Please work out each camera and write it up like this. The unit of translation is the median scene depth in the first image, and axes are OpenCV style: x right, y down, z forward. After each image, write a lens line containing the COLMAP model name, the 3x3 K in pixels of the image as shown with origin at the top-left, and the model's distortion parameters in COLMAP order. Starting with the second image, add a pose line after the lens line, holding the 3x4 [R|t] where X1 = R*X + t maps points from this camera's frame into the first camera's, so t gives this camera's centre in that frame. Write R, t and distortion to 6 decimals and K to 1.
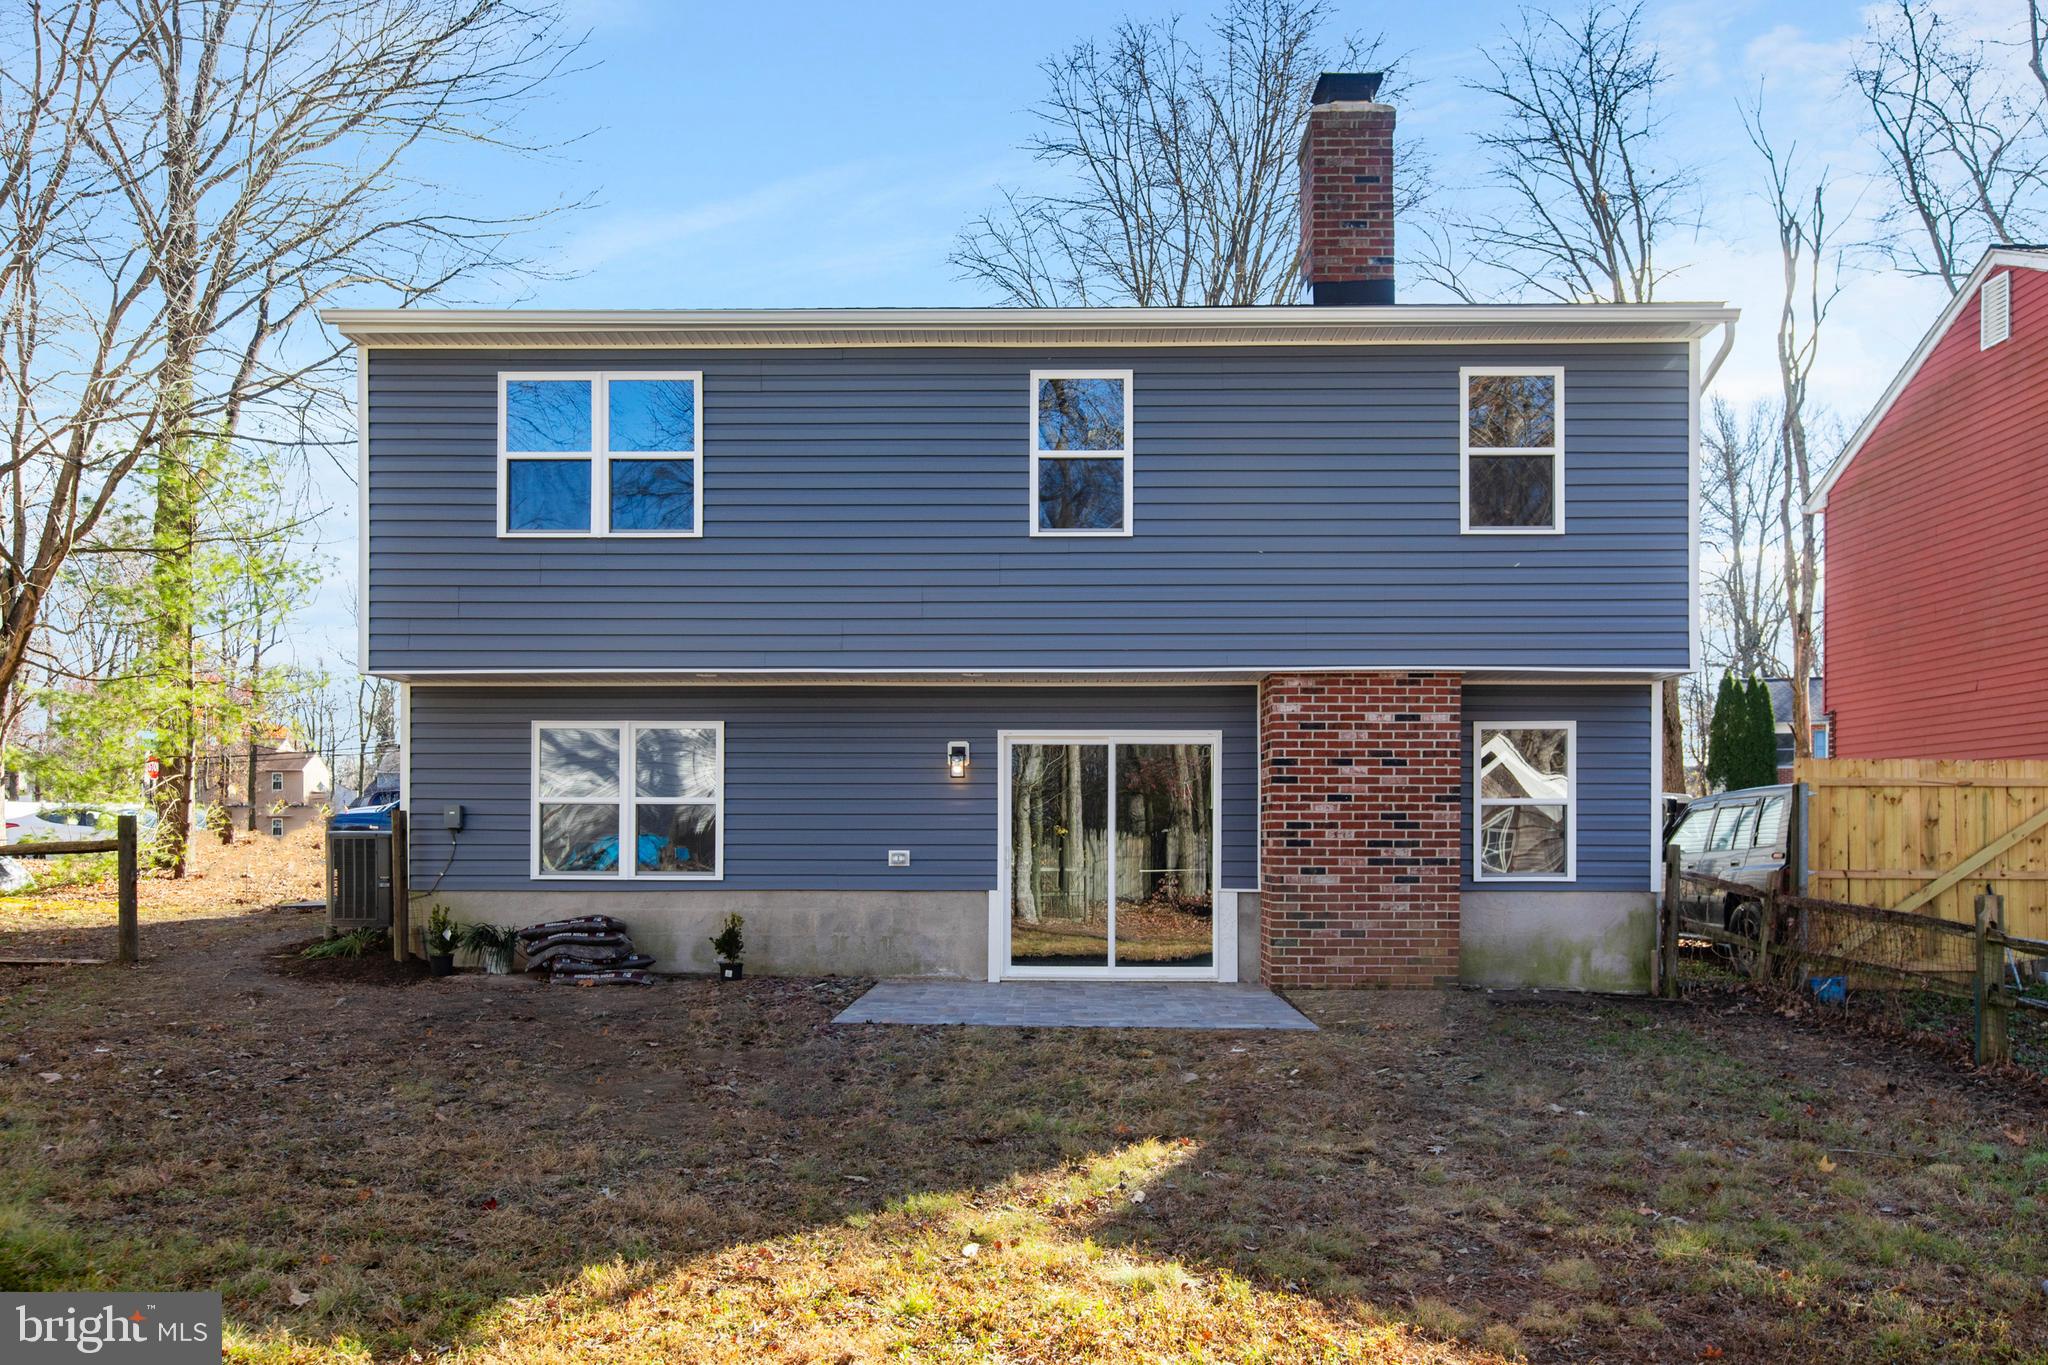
lens RADIAL K [[1535.8, 0, 1026.6], [0, 1535.8, 830.9], [0, 0, 1]] dist [-0.001752, -0.000692]
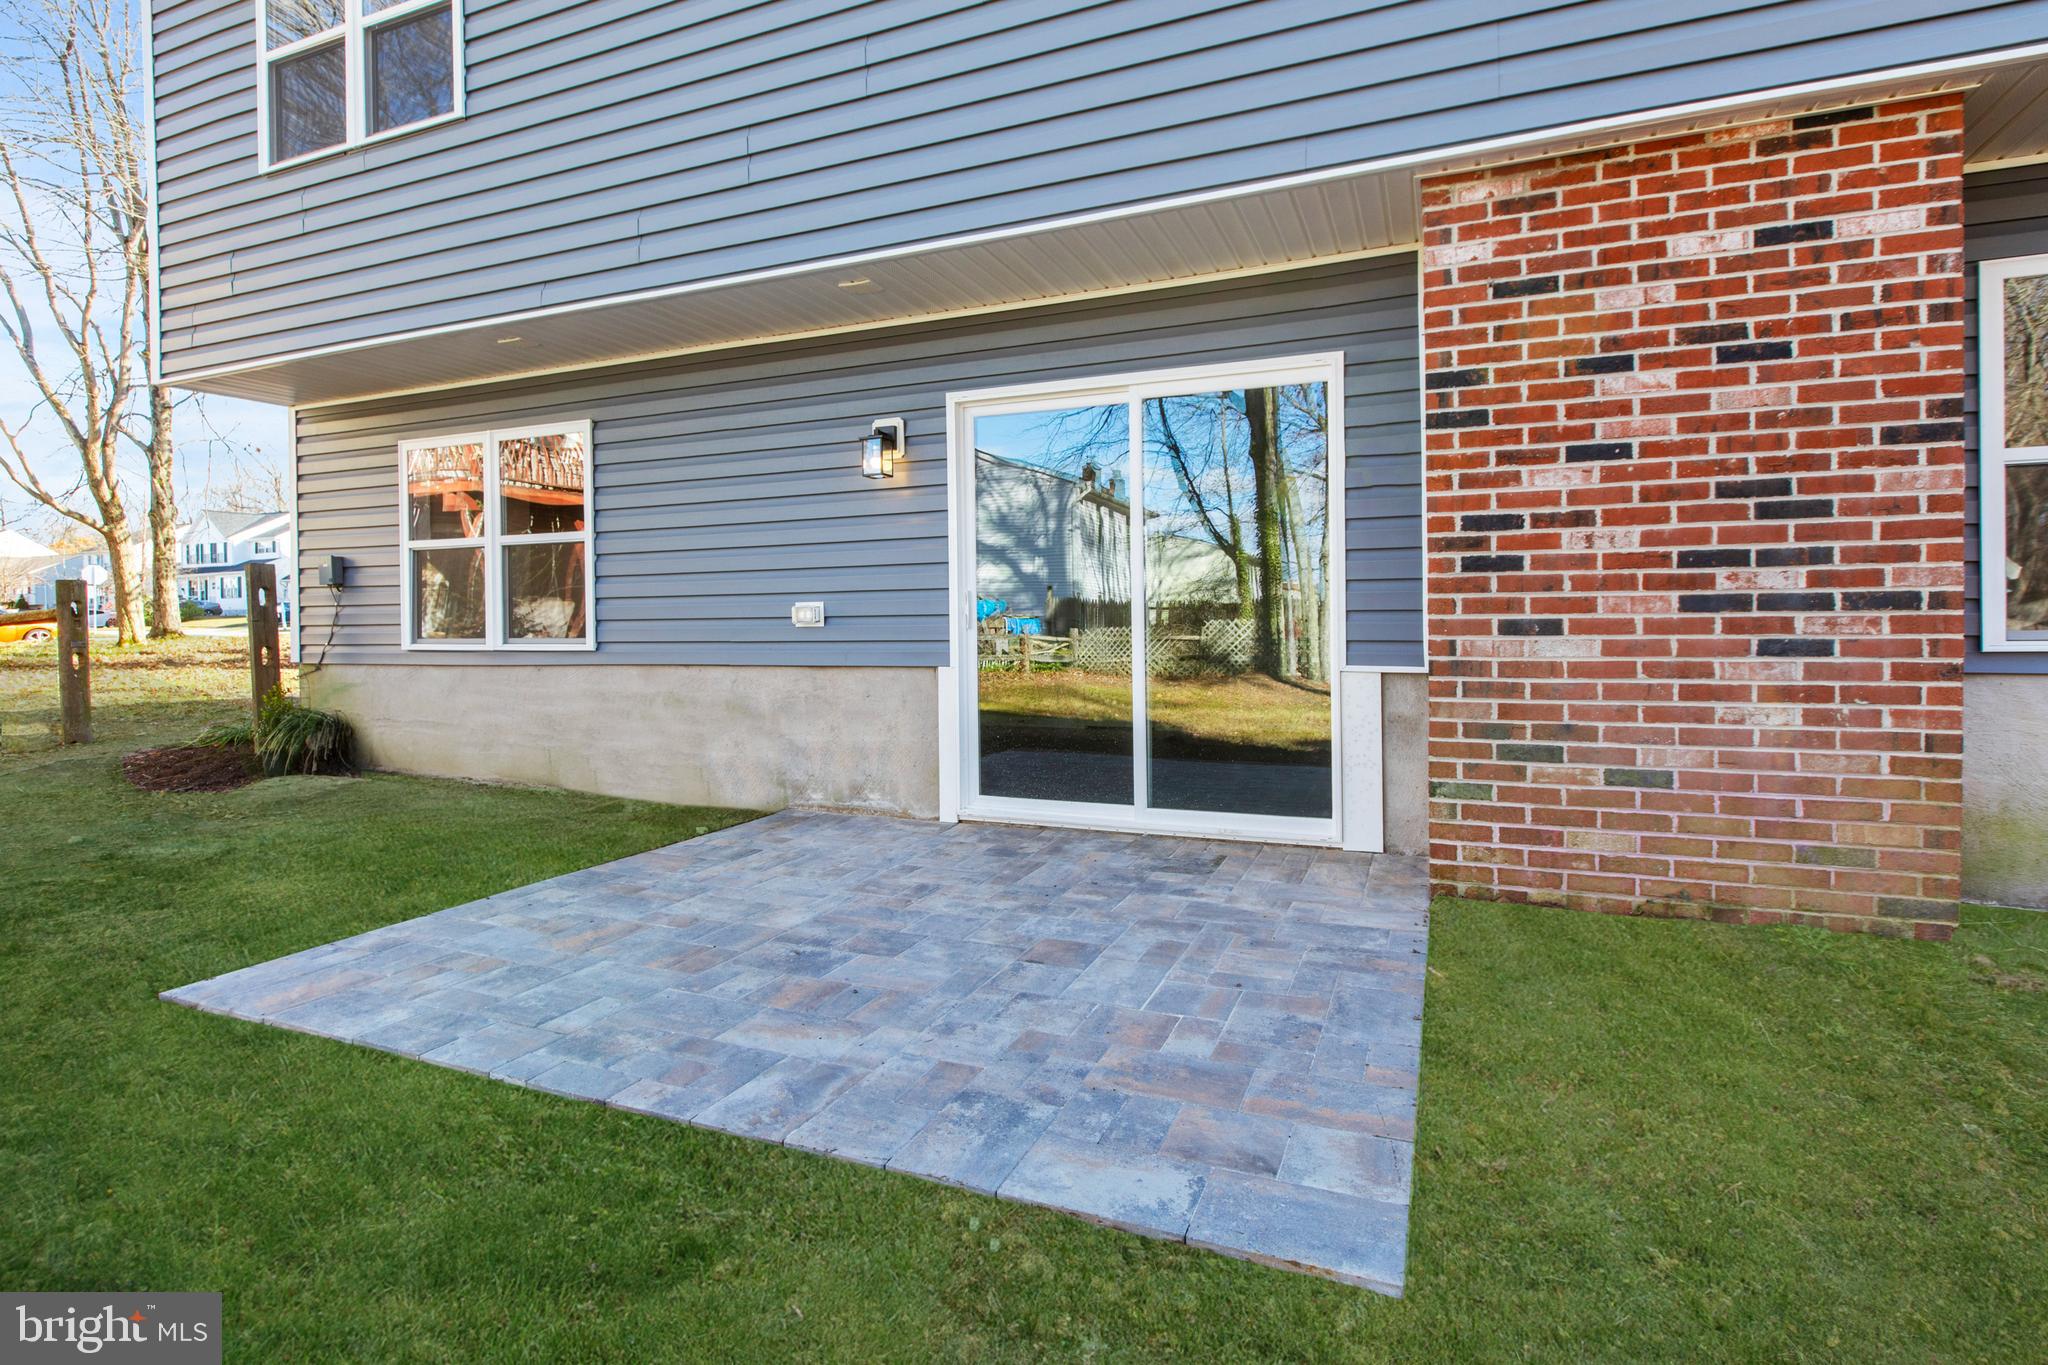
lens RADIAL K [[1018.0, 0, 1026.9], [0, 1018.0, 625.9], [0, 0, 1]] dist [-0.004624, -0.001752]
pose [[0.929051, -0.010349, -0.369807, 0.161141], [0.015221, 0.999831, 0.010261, 0.020545], [0.369638, -0.015162, 0.929052, 0.685628]]
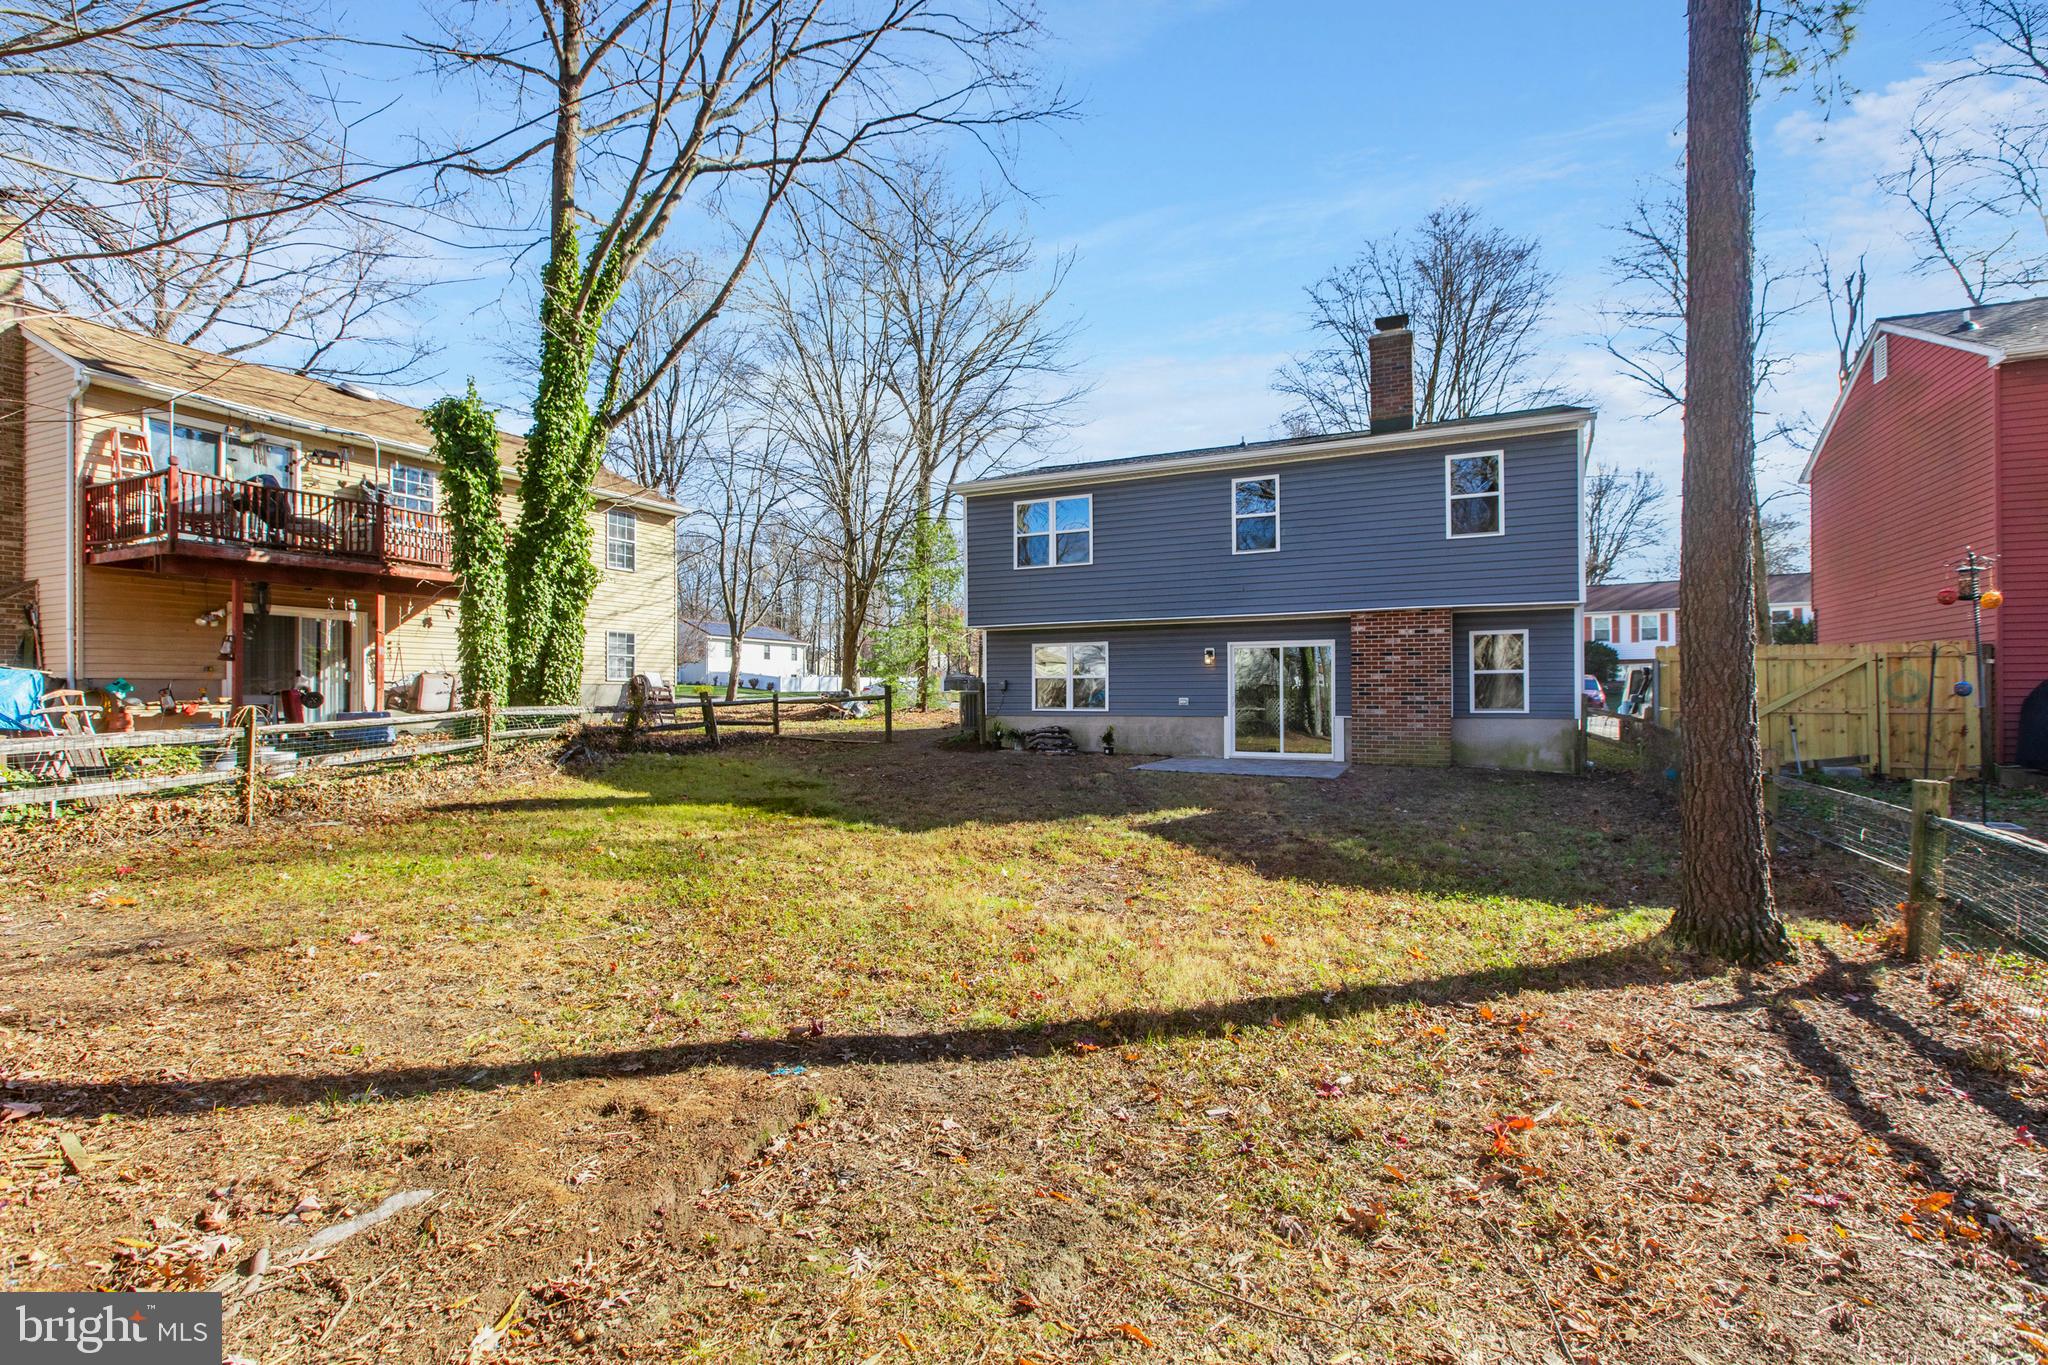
lens RADIAL K [[935.4, 0, 1024.0], [0, 935.4, 682.5], [0, 0, 1]] dist [0.001714, -0.001070]
pose [[0.907307, -0.009862, -0.420353, 0.290313], [0.006591, 0.999936, -0.009233, 0.001427], [0.420417, 0.005607, 0.907314, -0.336074]]
